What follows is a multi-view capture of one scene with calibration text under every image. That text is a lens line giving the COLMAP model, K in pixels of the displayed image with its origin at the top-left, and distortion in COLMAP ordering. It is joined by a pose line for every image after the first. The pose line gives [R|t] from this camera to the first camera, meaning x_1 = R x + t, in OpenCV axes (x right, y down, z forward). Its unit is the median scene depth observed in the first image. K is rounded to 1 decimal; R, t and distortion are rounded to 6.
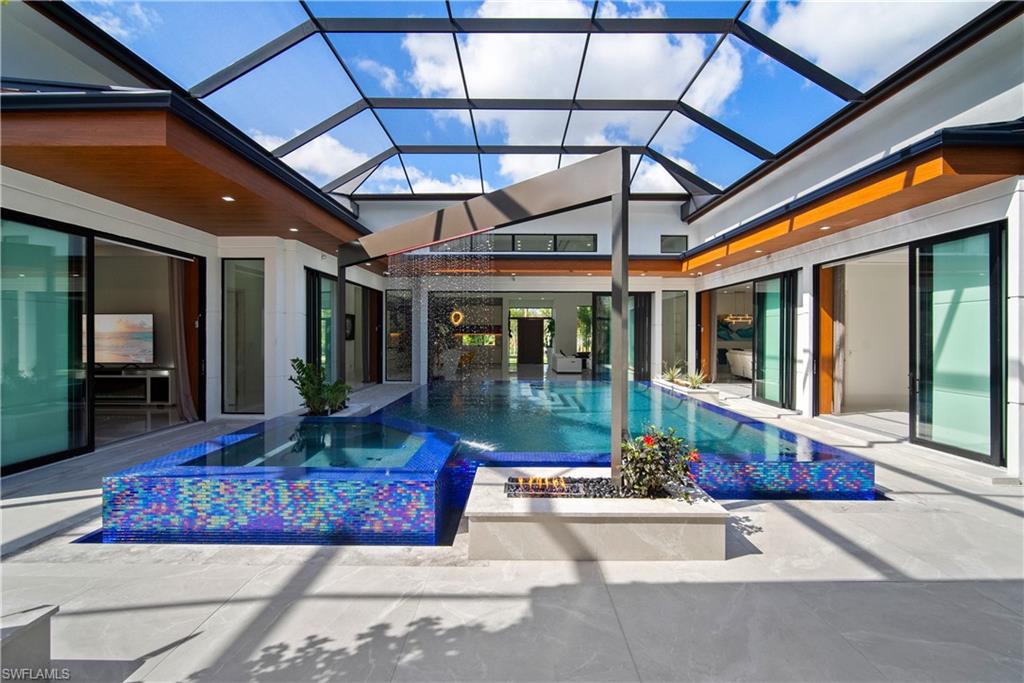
lens RADIAL K [[449.3, 0, 510.0], [0, 449.3, 335.3], [0, 0, 1]] dist [-0.010409, 0.003299]
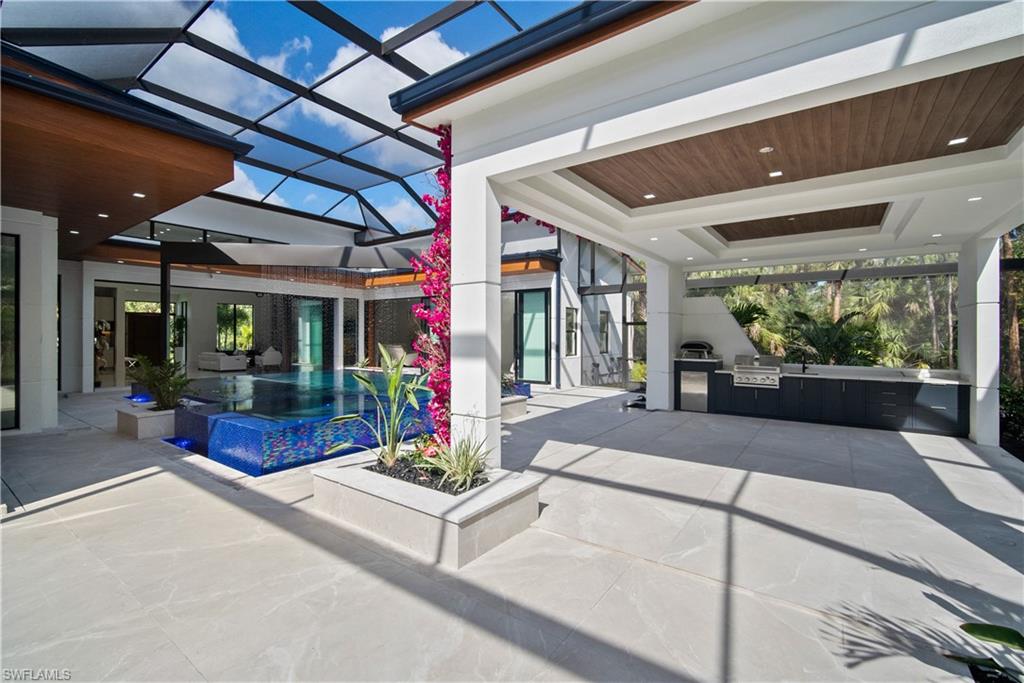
lens RADIAL K [[449.3, 0, 509.8], [0, 449.3, 339.3], [0, 0, 1]] dist [-0.010409, 0.003299]
pose [[0.583266, -0.006871, 0.812252, -0.871172], [-0.000327, 0.999962, 0.008694, 0.010330], [-0.812281, -0.005337, 0.583242, -0.242682]]
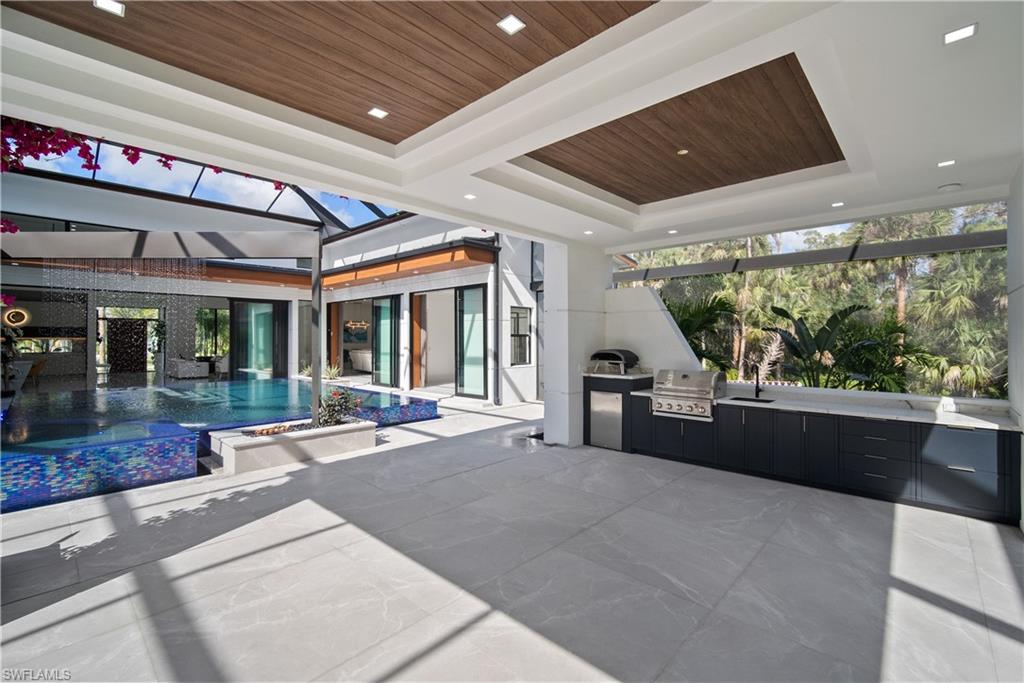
lens RADIAL K [[449.3, 0, 509.1], [0, 449.3, 337.4], [0, 0, 1]] dist [-0.010409, 0.003299]
pose [[0.683933, -0.001332, 0.729543, -0.292228], [0.003679, 0.999992, -0.001623, 0.002220], [-0.729535, 0.003794, 0.683933, -0.415850]]
